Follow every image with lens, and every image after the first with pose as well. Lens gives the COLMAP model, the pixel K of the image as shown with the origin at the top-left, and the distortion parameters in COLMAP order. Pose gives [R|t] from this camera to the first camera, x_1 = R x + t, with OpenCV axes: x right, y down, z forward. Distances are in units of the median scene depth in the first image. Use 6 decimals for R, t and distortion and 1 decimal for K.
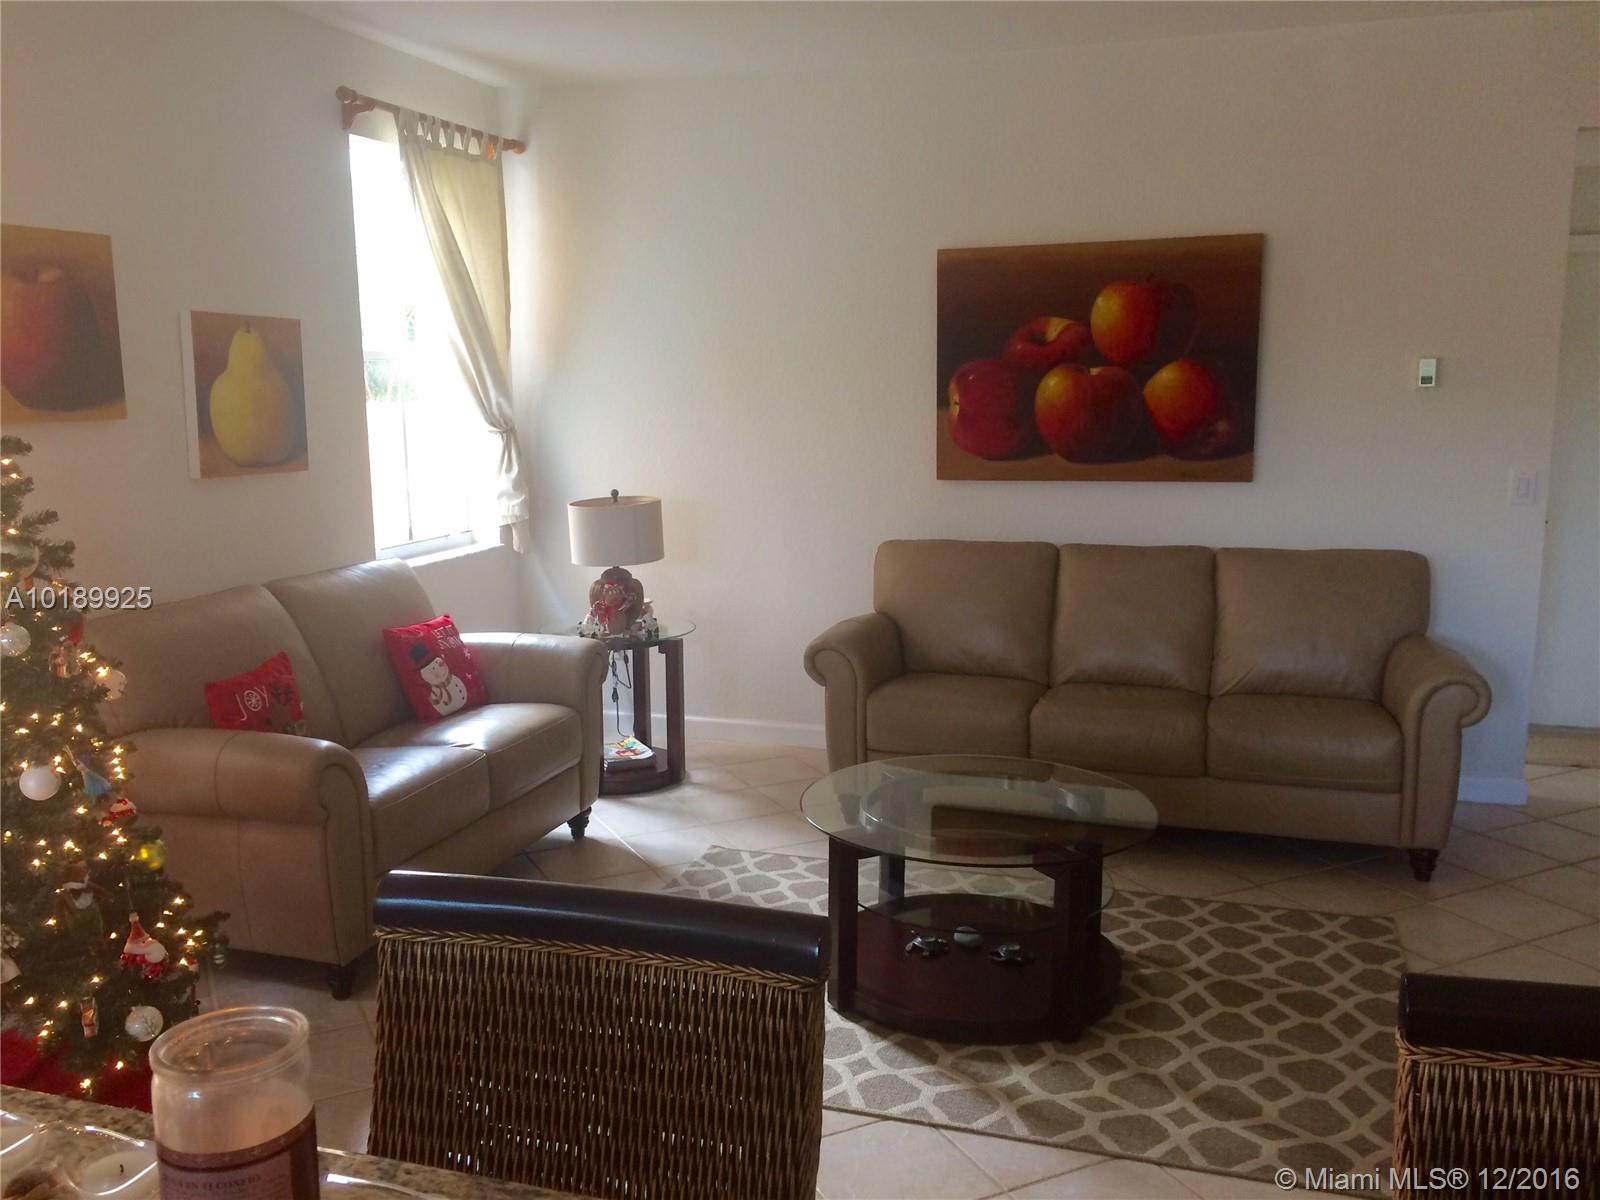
lens RADIAL K [[1366.2, 0, 802.6], [0, 1366.2, 596.3], [0, 0, 1]] dist [0.071229, -0.060816]
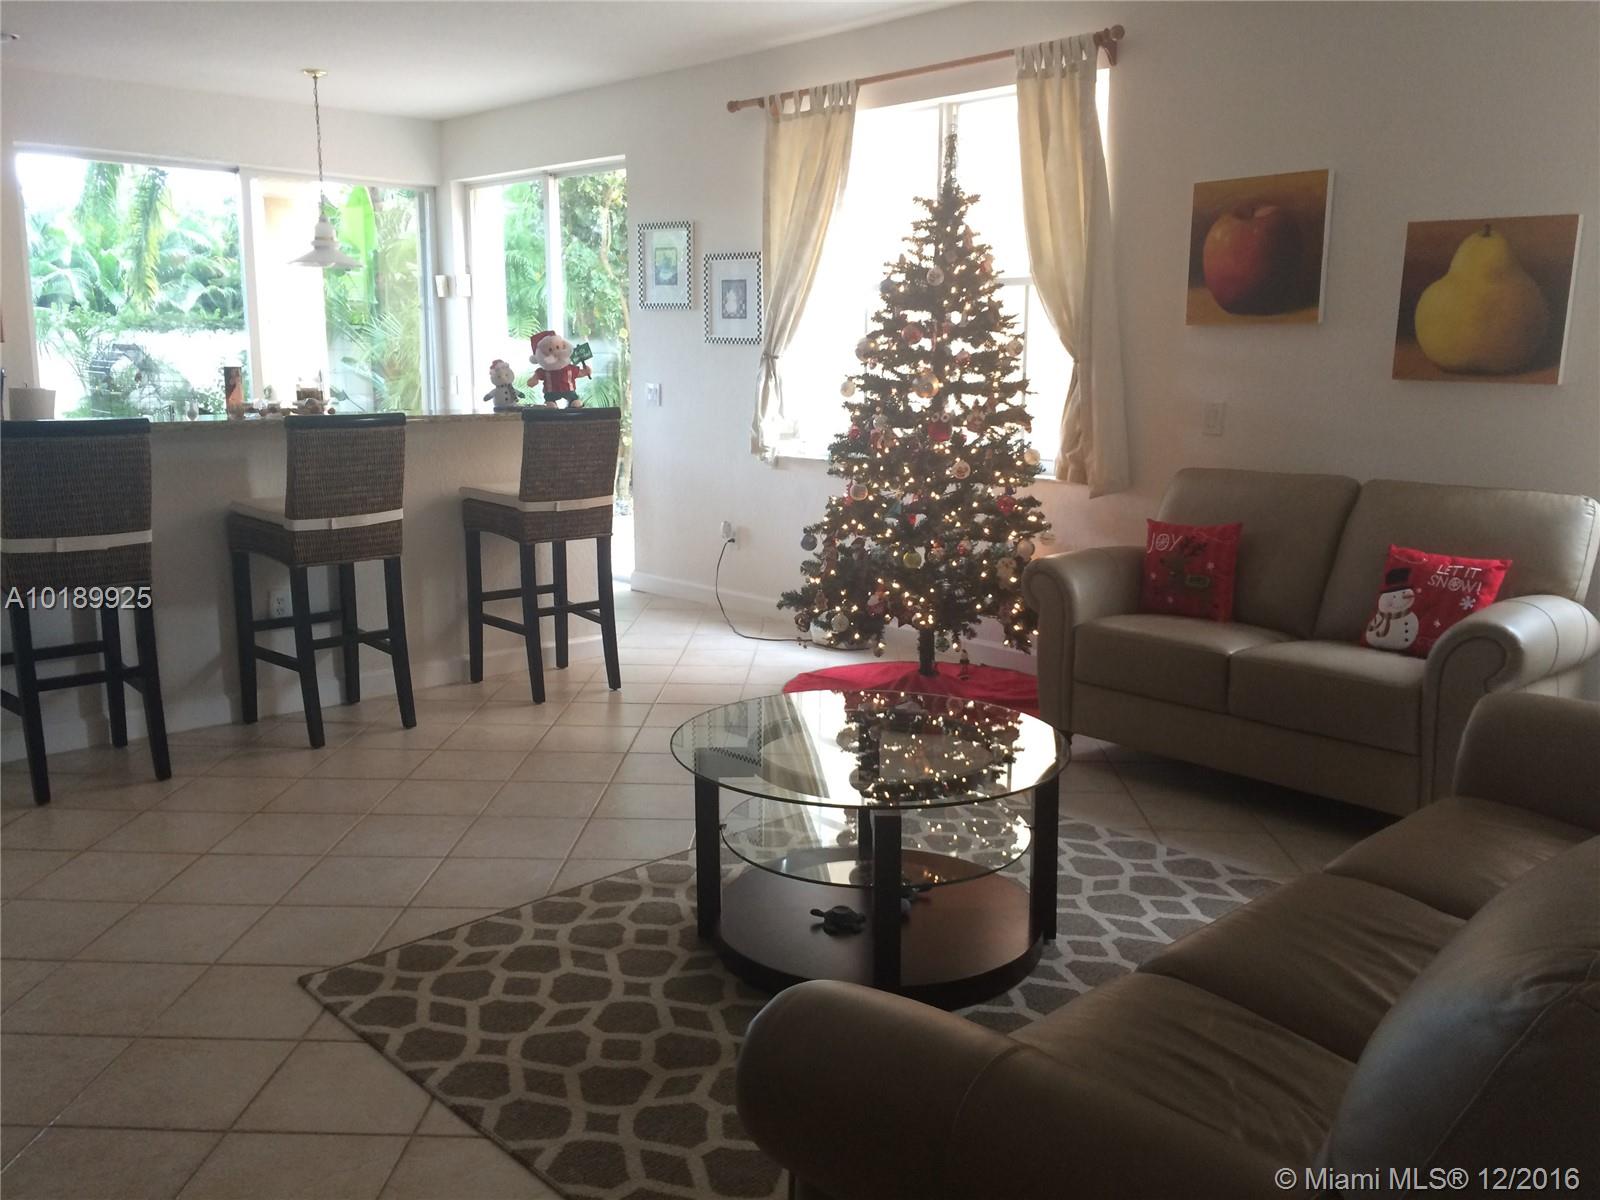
lens RADIAL K [[1366.2, 0, 802.5], [0, 1366.2, 602.6], [0, 0, 1]] dist [0.071229, -0.060816]
pose [[-0.479163, 0.166510, -0.861787, 0.781701], [-0.142903, 0.953941, 0.263771, -0.142697], [0.866014, 0.249541, -0.433299, 1.150226]]
